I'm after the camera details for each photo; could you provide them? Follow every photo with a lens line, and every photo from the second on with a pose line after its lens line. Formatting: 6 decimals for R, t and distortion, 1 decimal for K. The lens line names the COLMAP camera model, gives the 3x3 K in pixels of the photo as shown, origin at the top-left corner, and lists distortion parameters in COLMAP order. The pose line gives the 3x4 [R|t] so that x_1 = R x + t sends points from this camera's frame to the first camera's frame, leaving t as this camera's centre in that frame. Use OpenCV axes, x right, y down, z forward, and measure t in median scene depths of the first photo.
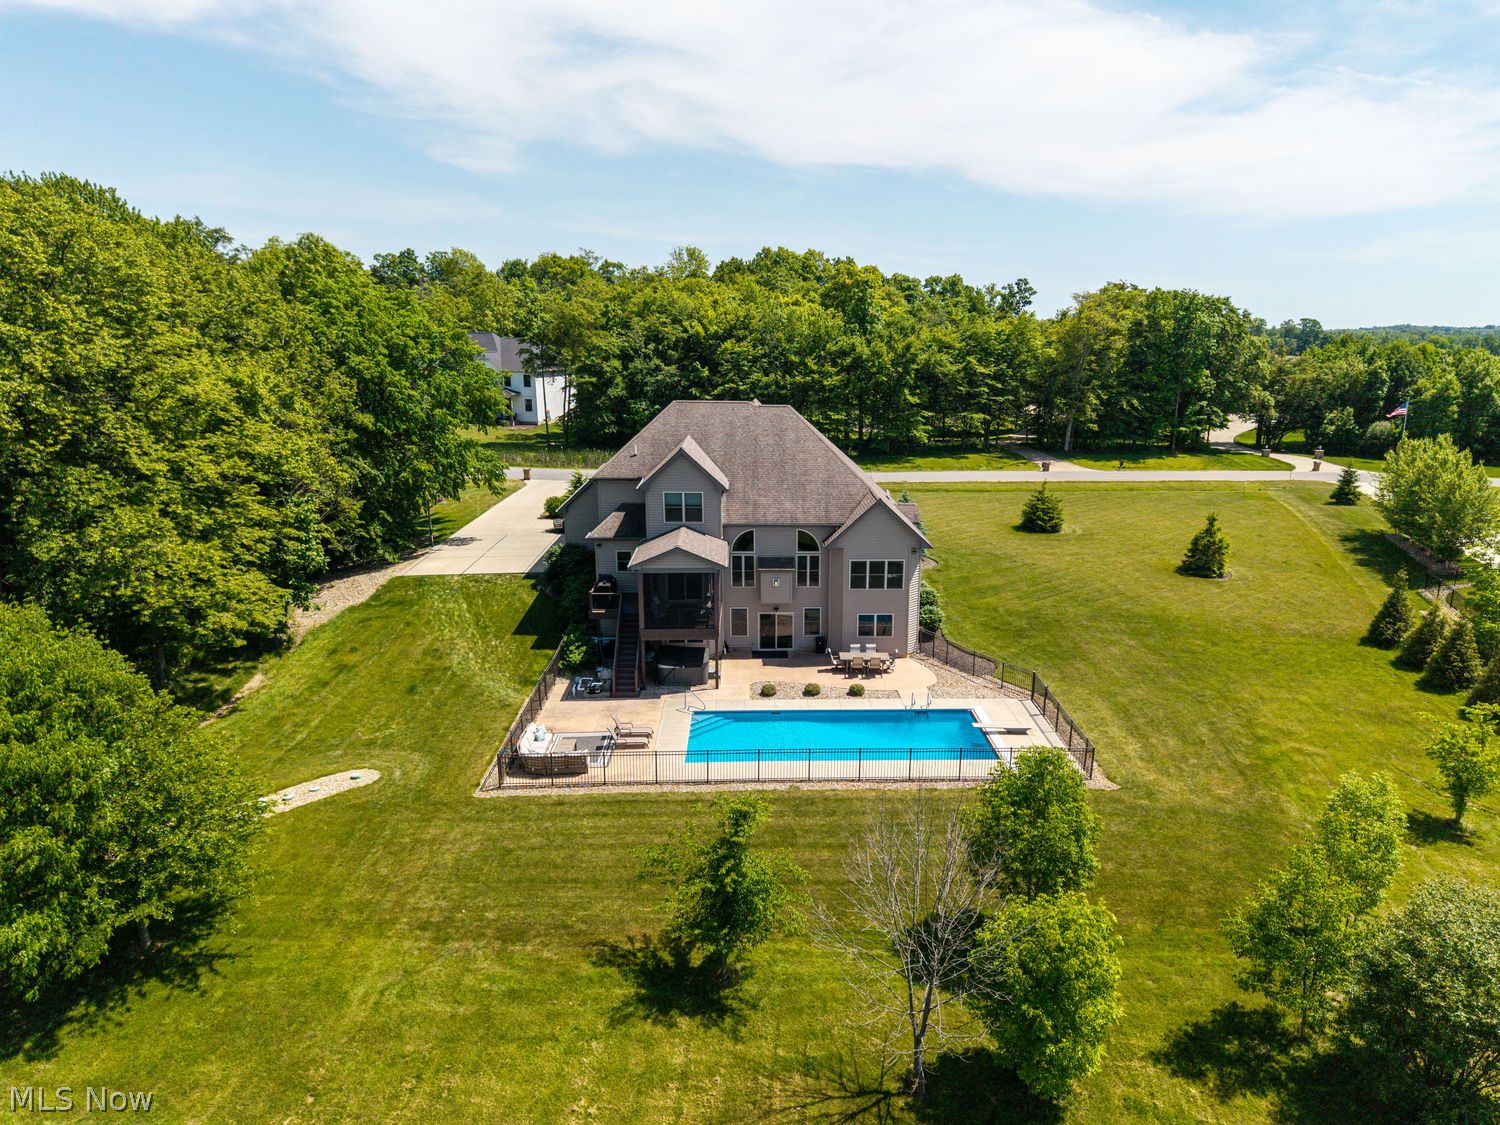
lens RADIAL K [[1008.5, 0, 754.0], [0, 1008.5, 565.6], [0, 0, 1]] dist [0.019784, -0.010821]
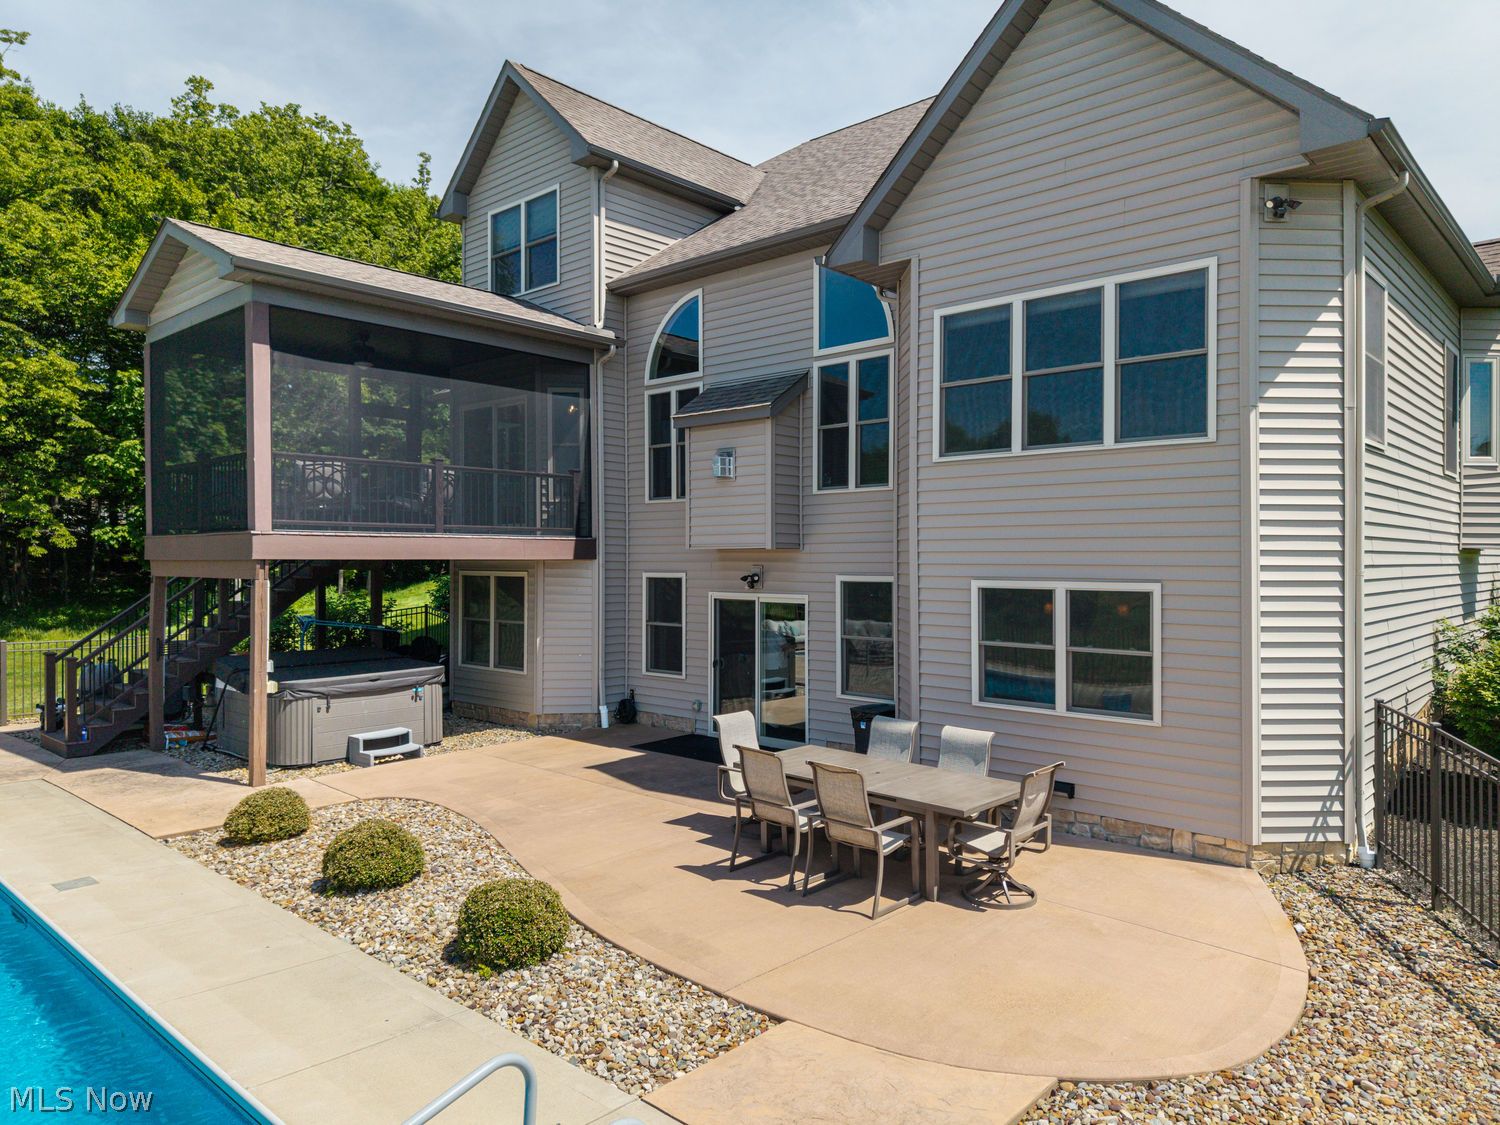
lens RADIAL K [[1008.5, 0, 744.1], [0, 1008.5, 554.5], [0, 0, 1]] dist [0.019784, -0.010821]
pose [[0.731019, 0.000342, -0.682357, 0.203810], [-0.153965, 0.974294, -0.164456, 0.081596], [0.664760, 0.225280, 0.712280, 0.817624]]
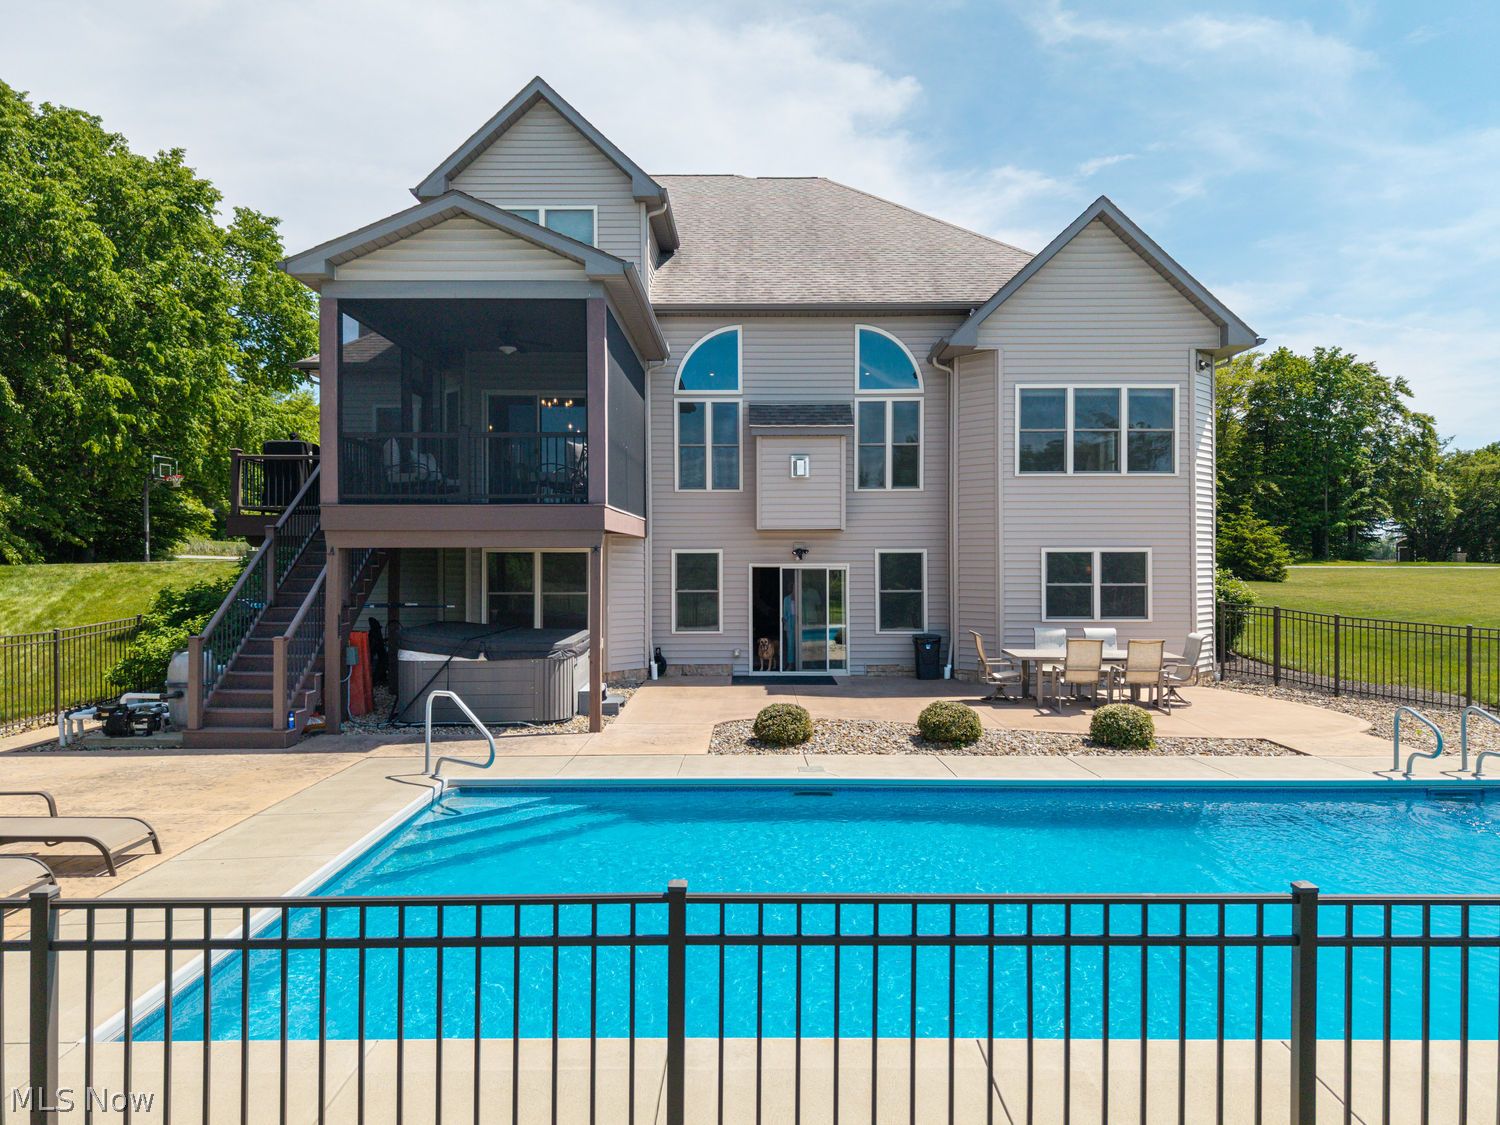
lens RADIAL K [[1008.5, 0, 742.7], [0, 1008.5, 558.8], [0, 0, 1]] dist [0.019784, -0.010821]
pose [[0.999879, 0.000903, -0.015540, 0.007162], [-0.004335, 0.974970, -0.222295, 0.125665], [0.014950, 0.222335, 0.974856, 0.661583]]
